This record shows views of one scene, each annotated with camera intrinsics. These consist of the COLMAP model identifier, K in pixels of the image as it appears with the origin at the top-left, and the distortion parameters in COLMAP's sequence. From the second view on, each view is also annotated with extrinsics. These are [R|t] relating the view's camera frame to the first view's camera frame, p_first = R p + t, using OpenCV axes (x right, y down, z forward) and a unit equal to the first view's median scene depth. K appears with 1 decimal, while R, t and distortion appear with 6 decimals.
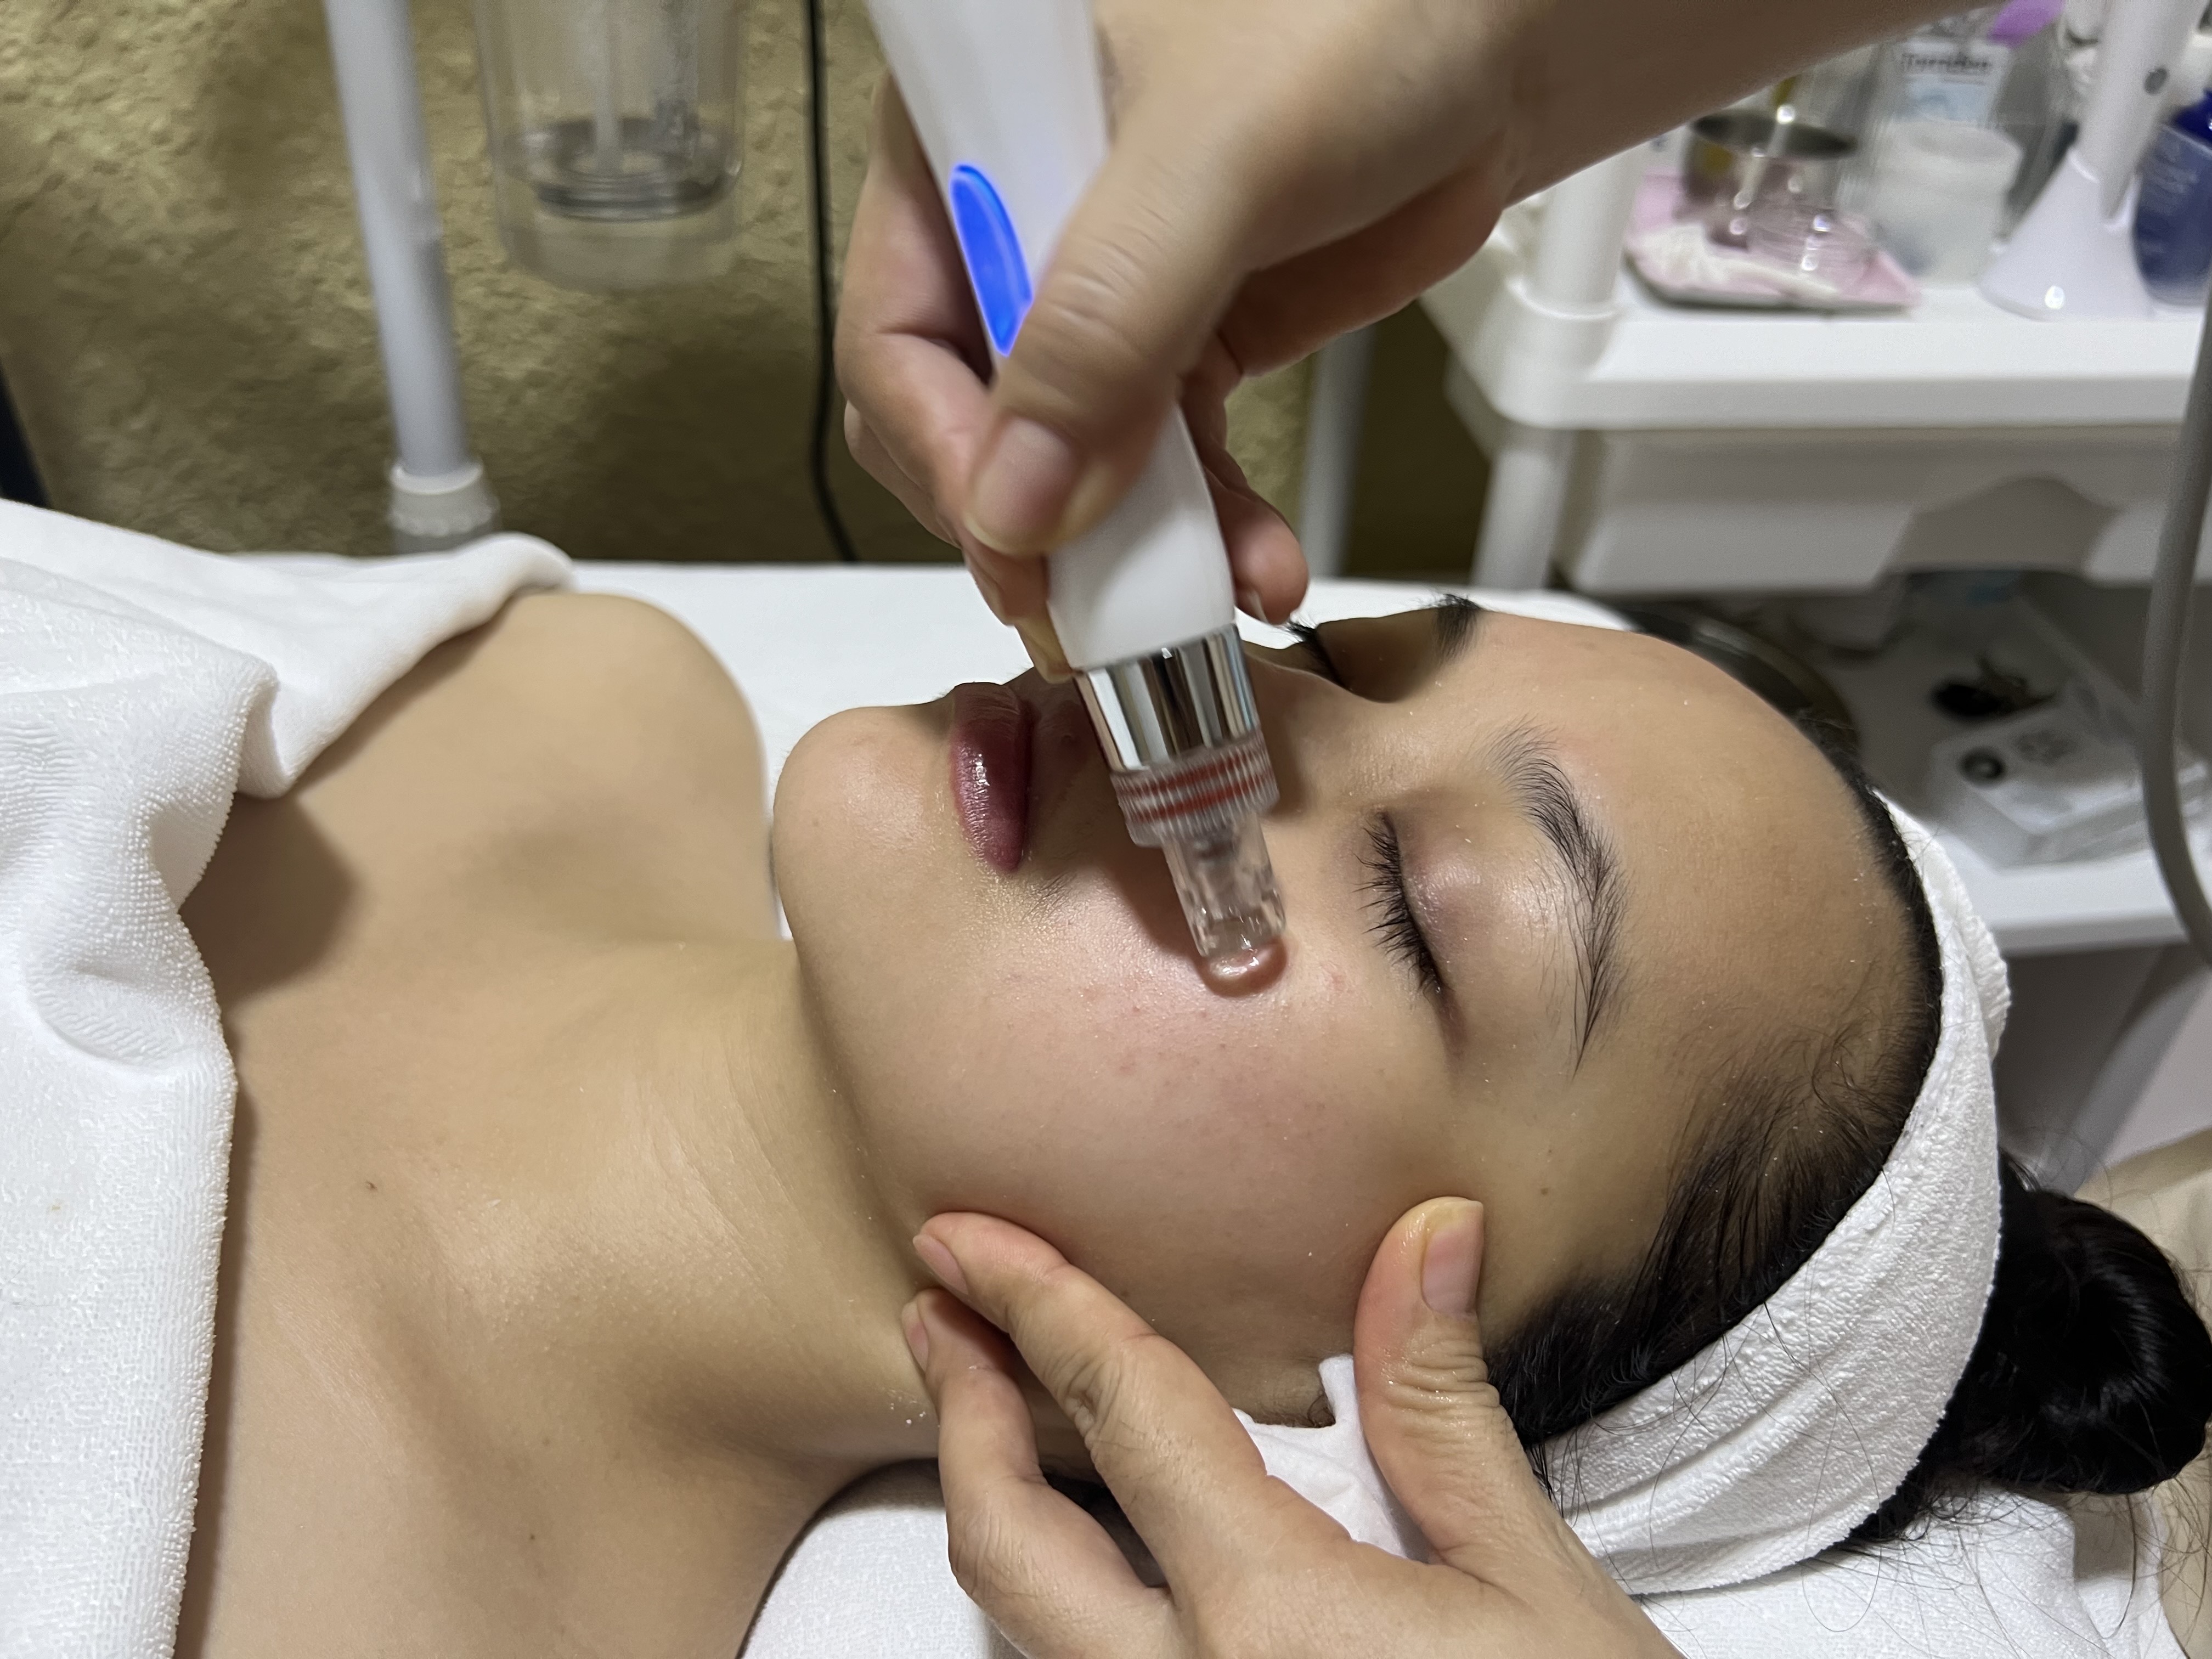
lens RADIAL K [[1695.0, 0, 1112.3], [0, 1695.0, 837.8], [0, 0, 1]] dist [-0.000799, -0.036384]
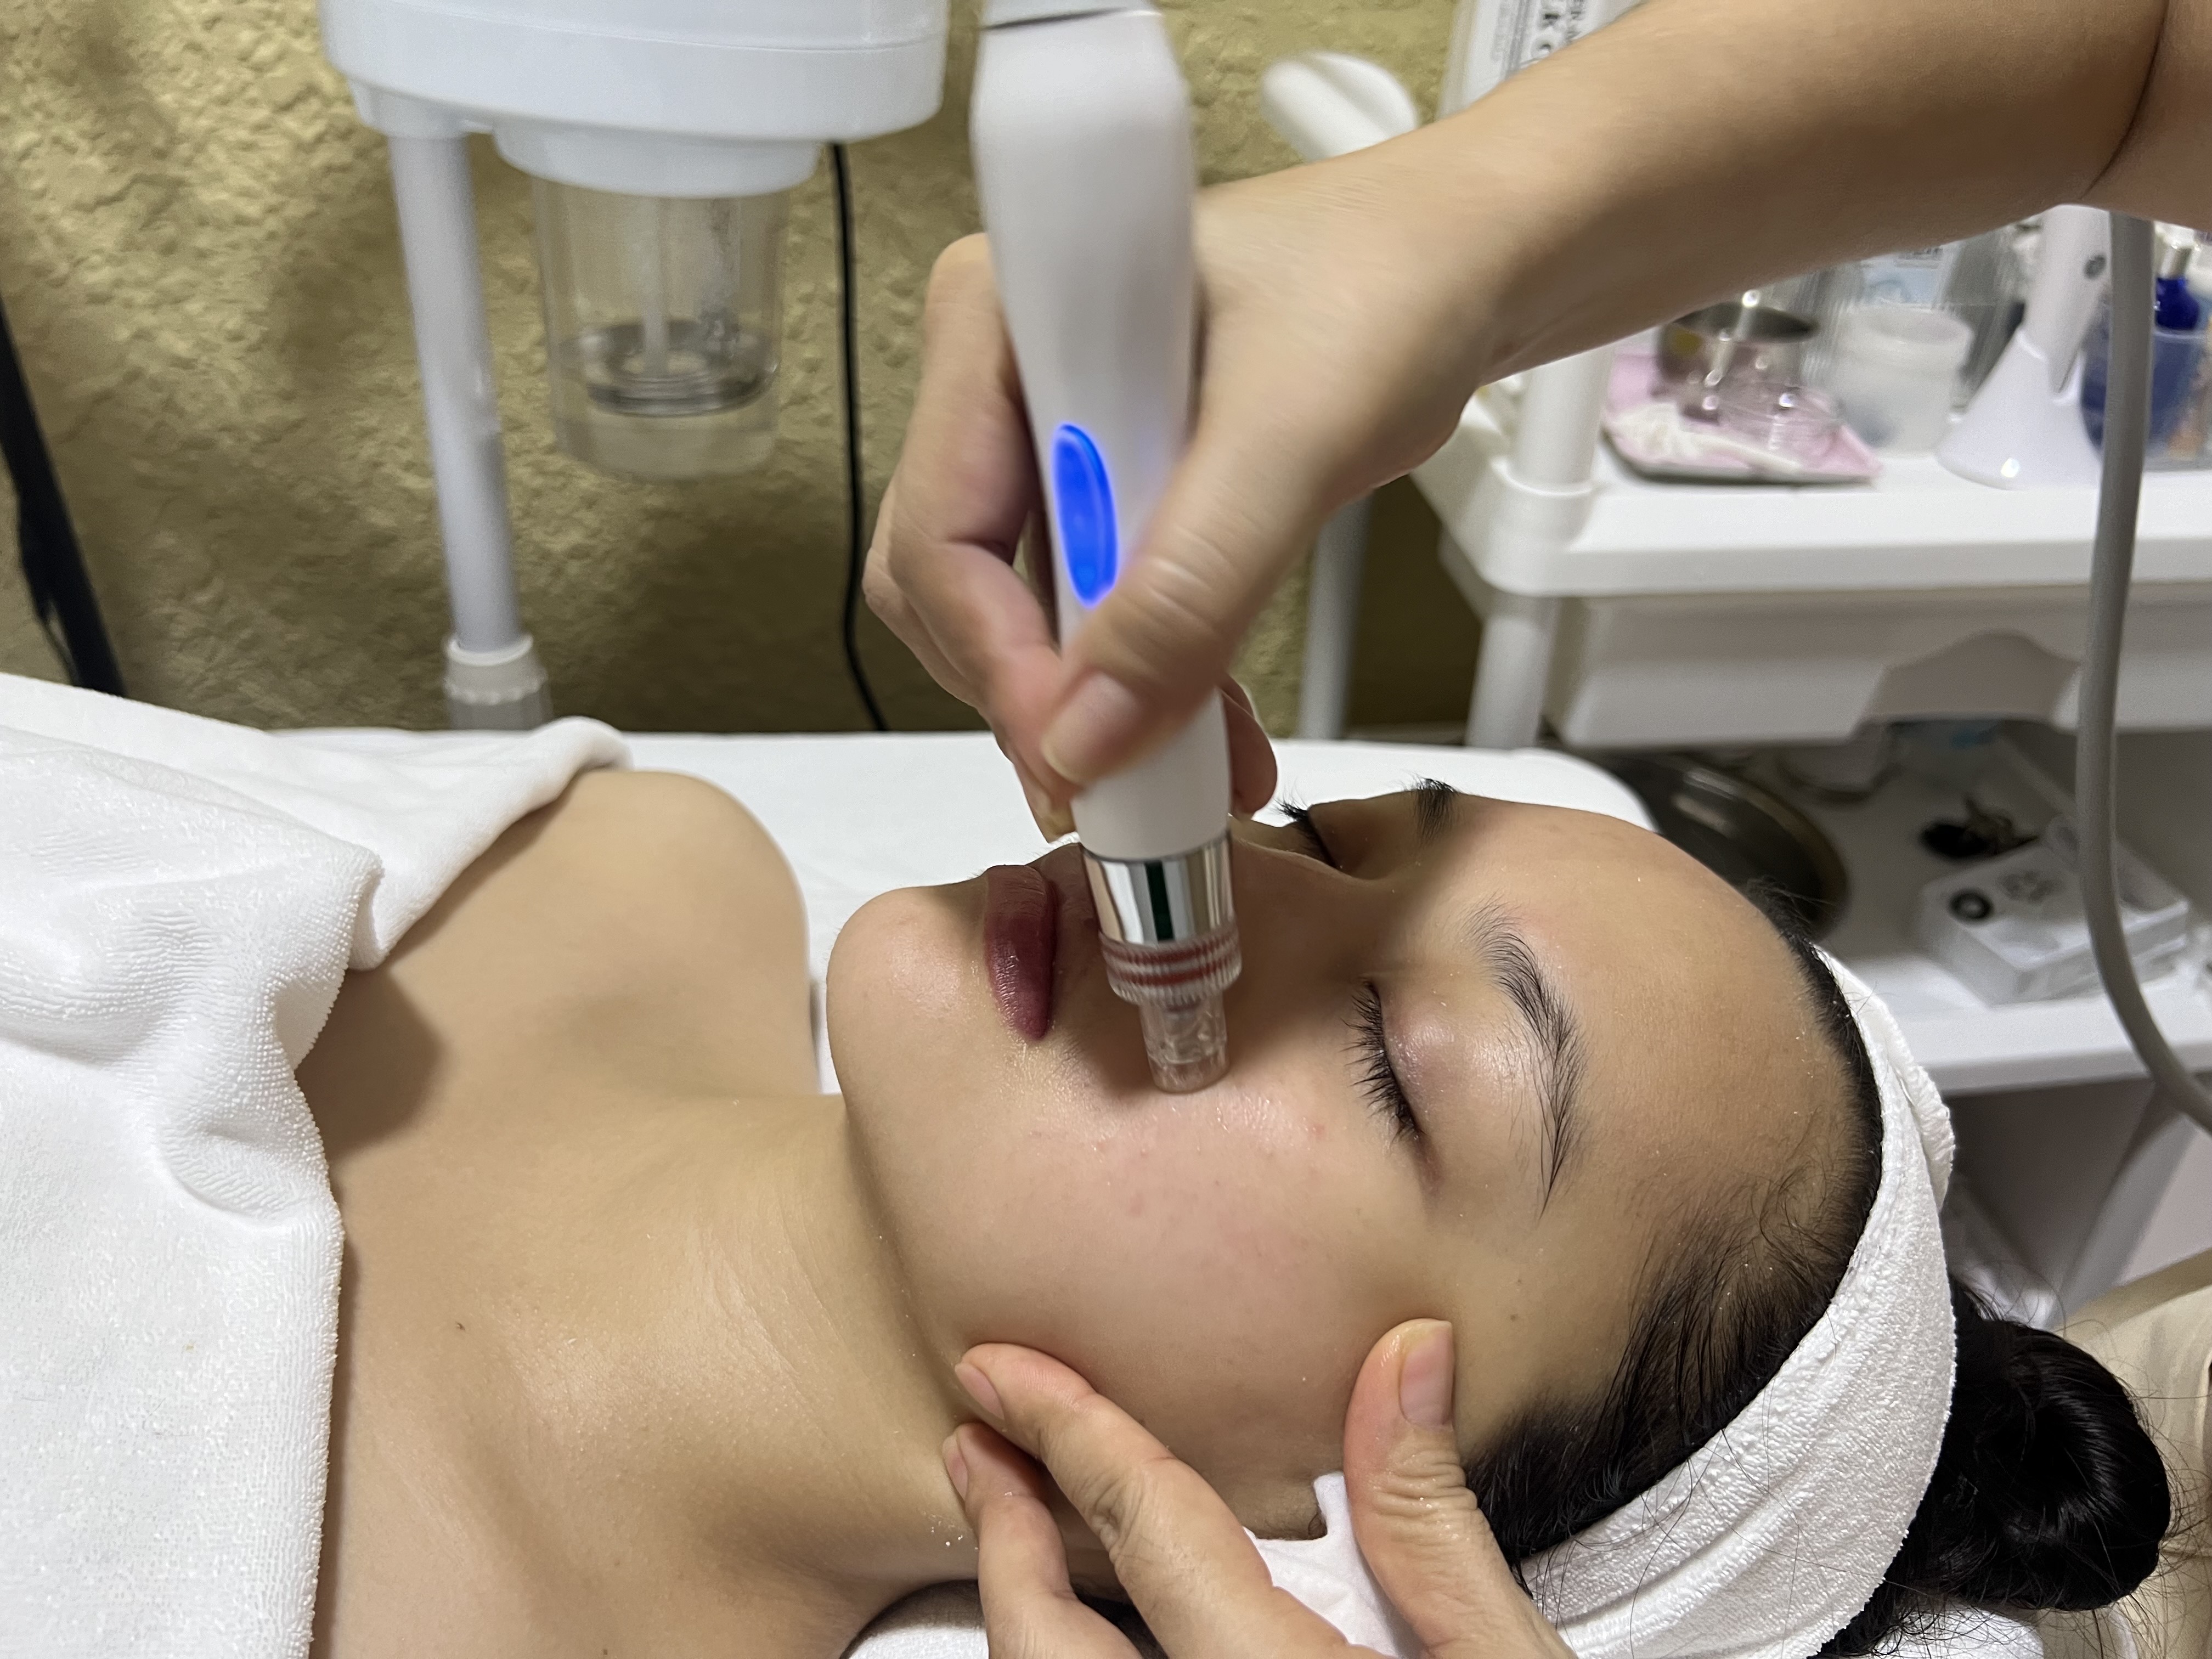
lens RADIAL K [[1695.0, 0, 1102.9], [0, 1695.0, 828.6], [0, 0, 1]] dist [-0.000799, -0.036384]
pose [[0.999856, -0.010037, -0.013717, -0.000177], [0.008849, 0.996417, -0.084114, -0.019473], [0.014512, 0.083981, 0.996362, -0.110195]]
